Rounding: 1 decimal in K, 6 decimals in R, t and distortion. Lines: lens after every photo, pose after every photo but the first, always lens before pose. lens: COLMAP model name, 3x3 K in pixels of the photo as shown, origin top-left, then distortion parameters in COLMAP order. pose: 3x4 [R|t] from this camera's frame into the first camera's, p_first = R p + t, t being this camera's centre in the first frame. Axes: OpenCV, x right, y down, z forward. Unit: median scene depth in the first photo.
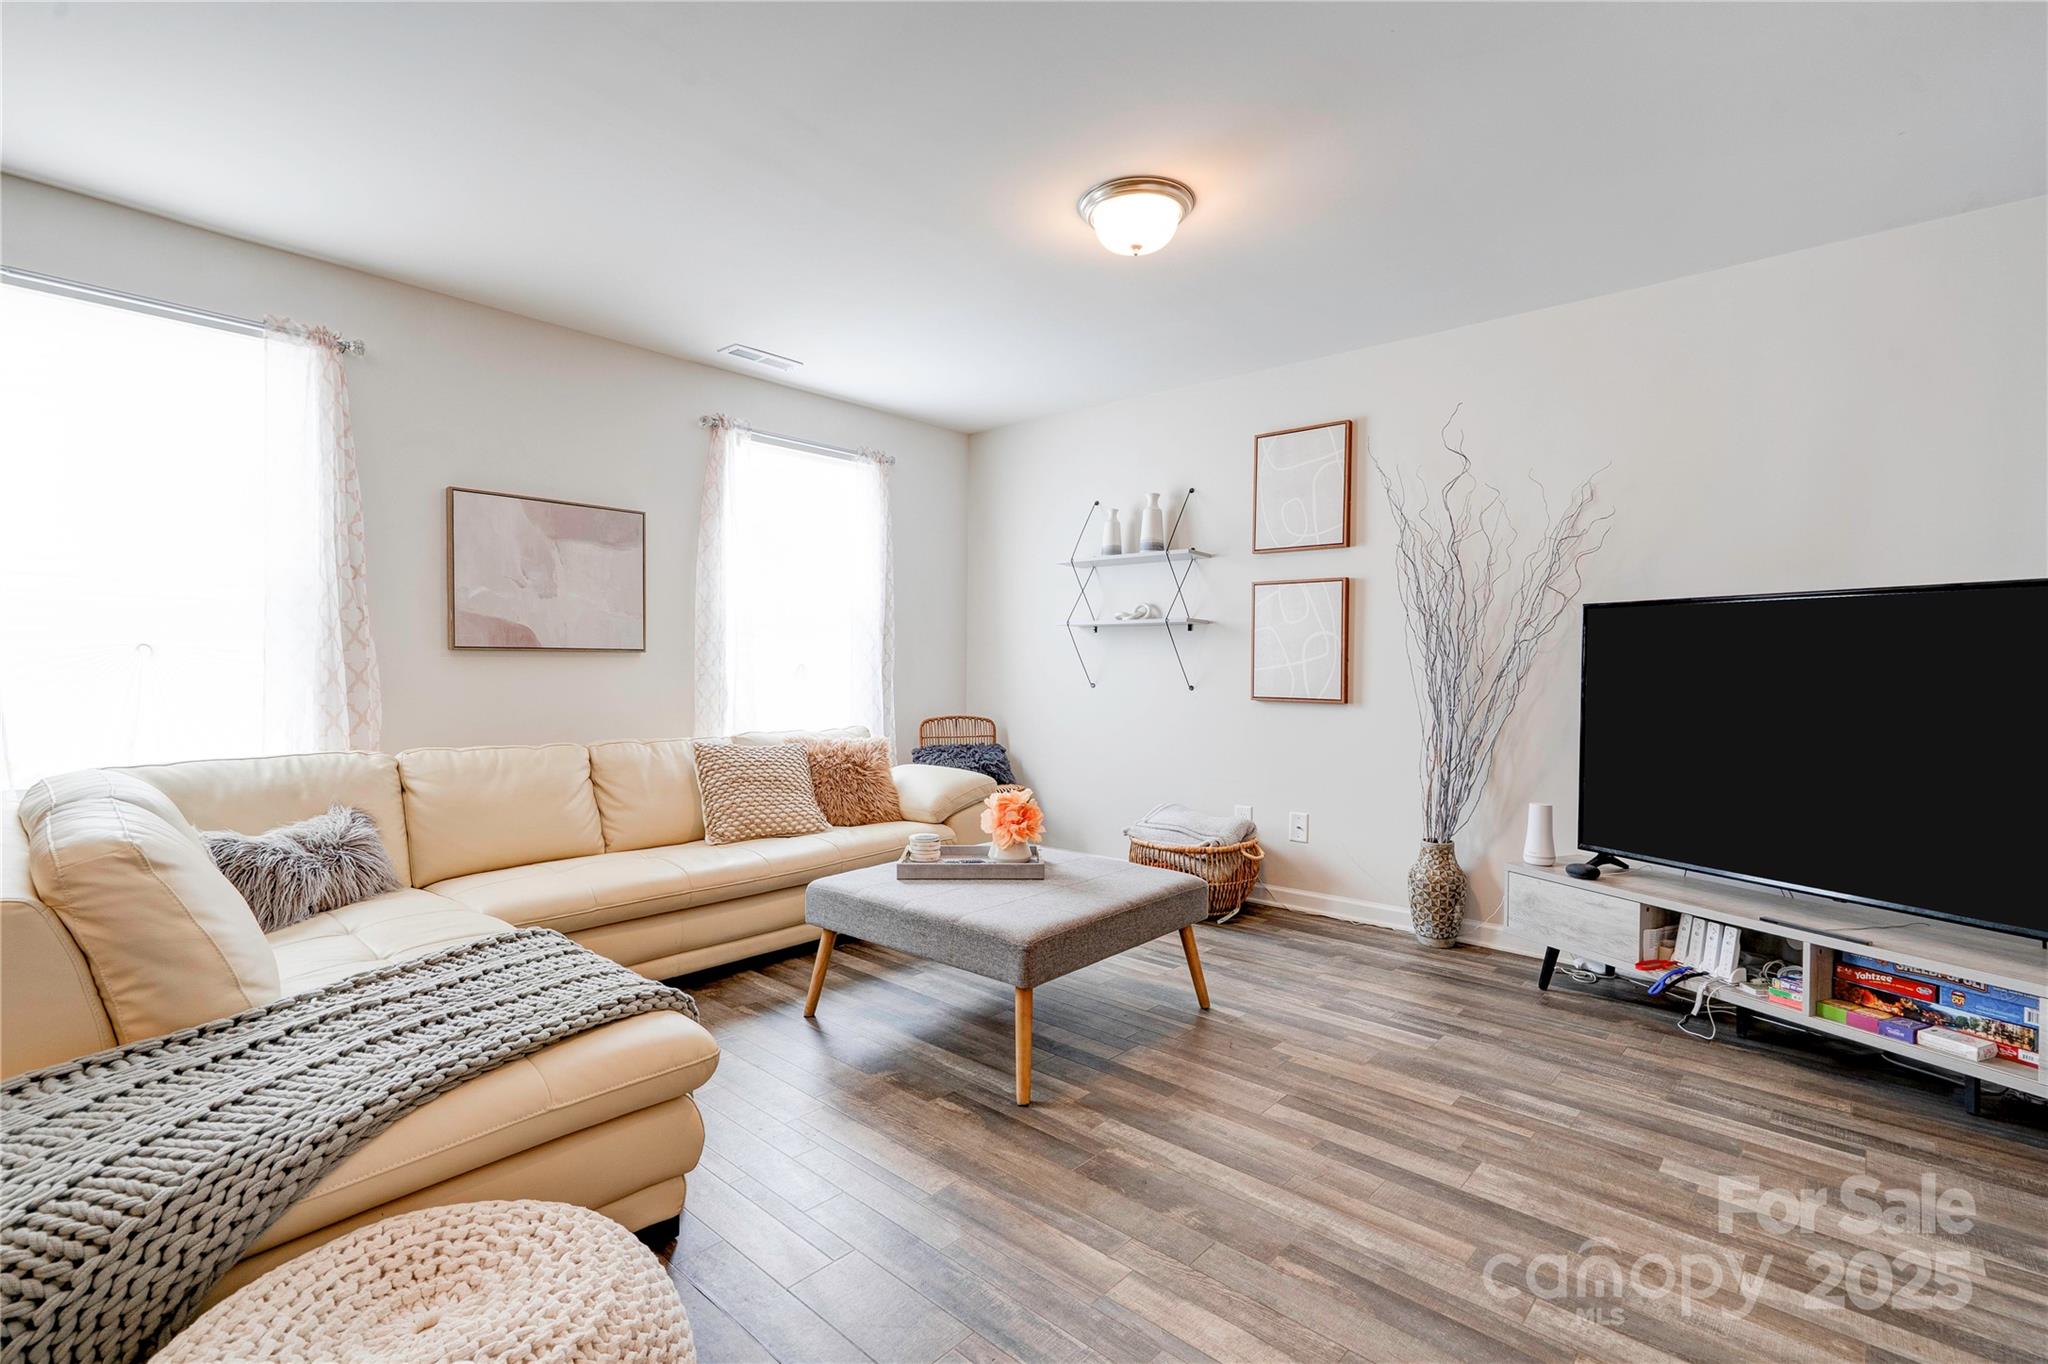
lens RADIAL K [[930.6, 0, 995.0], [0, 930.6, 679.9], [0, 0, 1]] dist [0.000679, 0.000064]
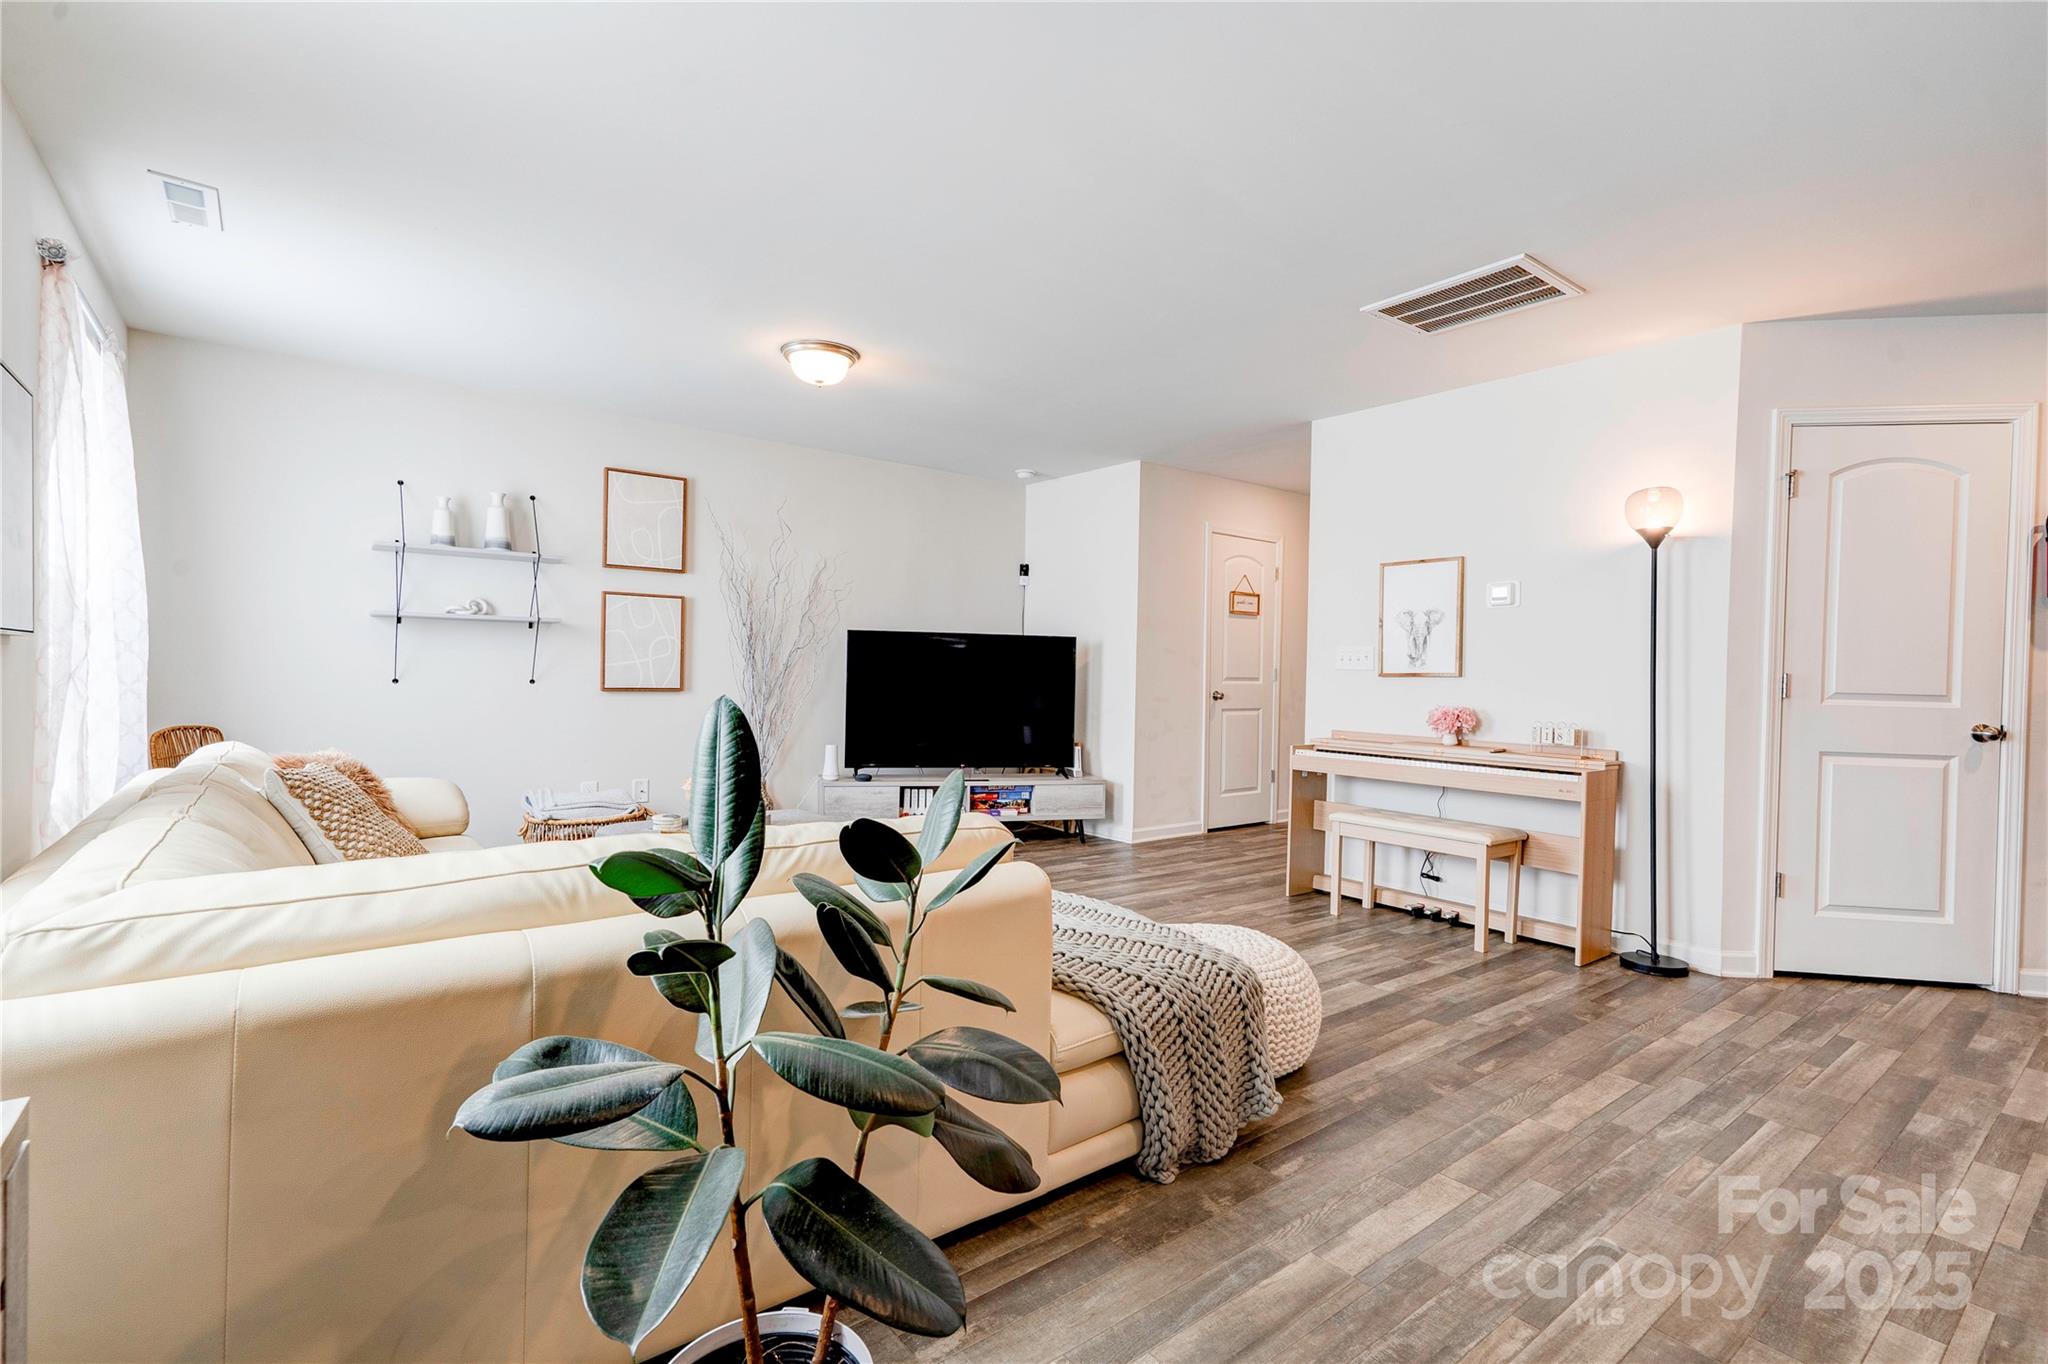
lens RADIAL K [[937.4, 0, 1014.2], [0, 937.4, 679.4], [0, 0, 1]] dist [-0.000395, 0.010612]
pose [[0.163587, -0.013693, 0.986434, -0.869256], [0.000626, 0.999905, 0.013776, -0.008965], [-0.986529, -0.001636, 0.163580, 0.308987]]
